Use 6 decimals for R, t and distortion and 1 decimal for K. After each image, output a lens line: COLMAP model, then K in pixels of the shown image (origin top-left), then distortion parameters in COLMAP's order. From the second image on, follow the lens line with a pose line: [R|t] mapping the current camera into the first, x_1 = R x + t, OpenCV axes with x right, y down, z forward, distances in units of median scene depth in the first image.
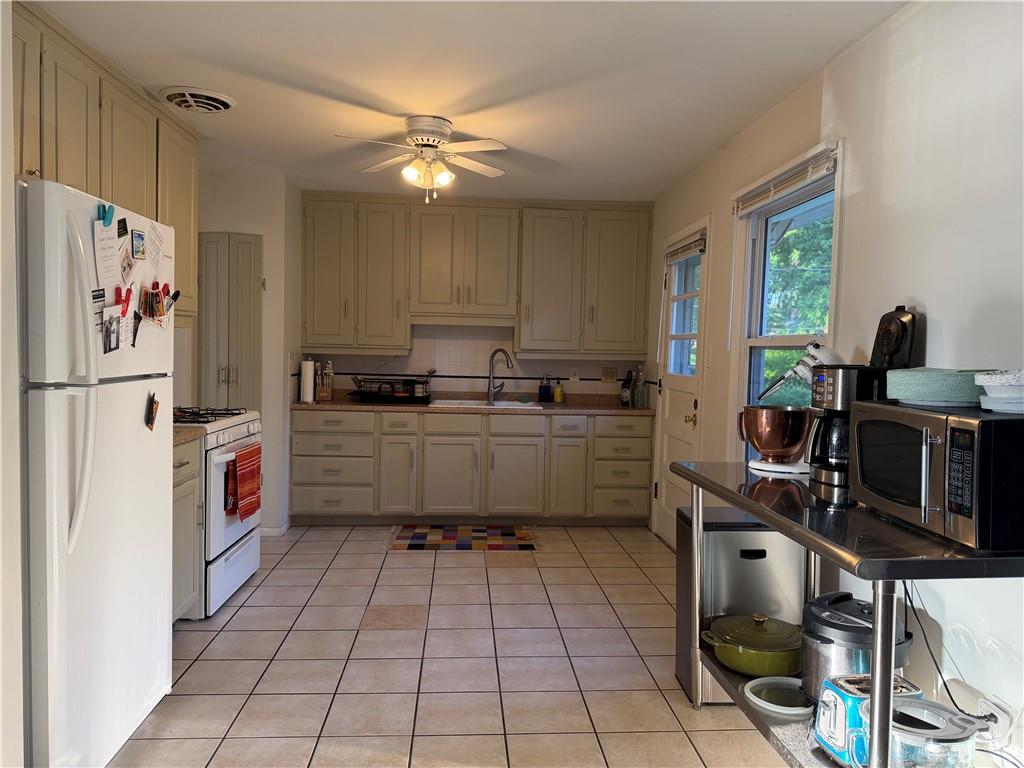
lens RADIAL K [[719.3, 0, 513.7], [0, 719.3, 388.5], [0, 0, 1]] dist [0.166972, -0.285503]
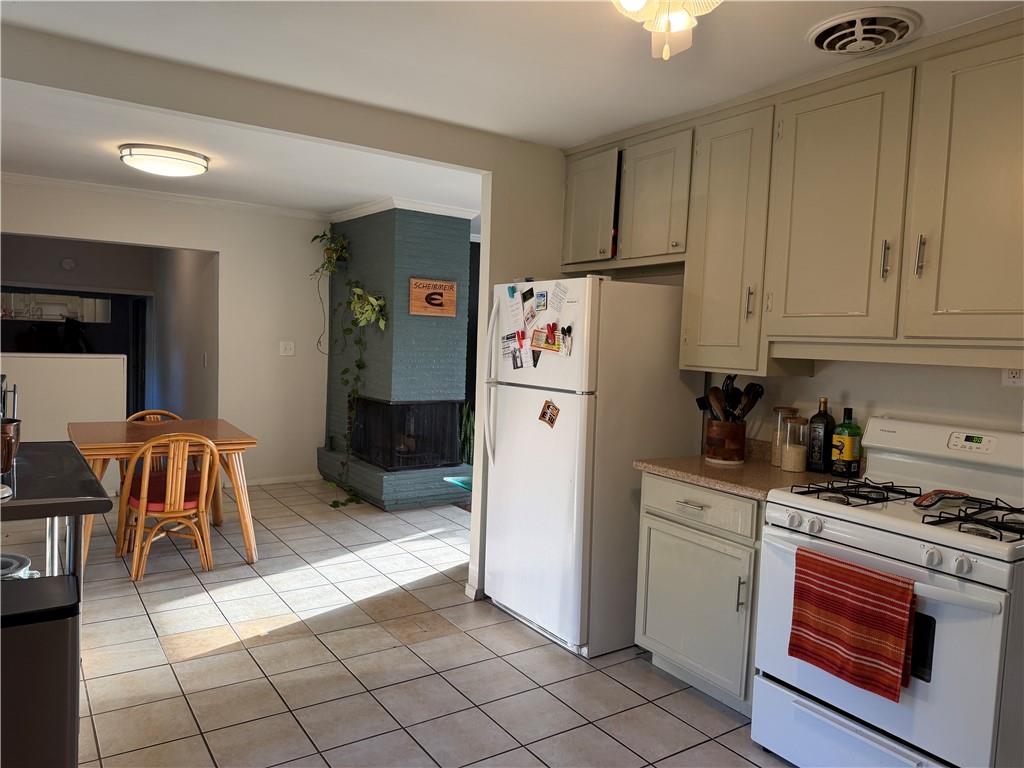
lens RADIAL K [[718.0, 0, 512.8], [0, 718.0, 389.8], [0, 0, 1]] dist [0.082656, -0.118145]
pose [[-0.864357, -0.018467, -0.502540, 0.132202], [-0.083714, 0.990665, 0.107582, -0.077304], [0.495862, 0.135059, -0.857835, 1.044382]]
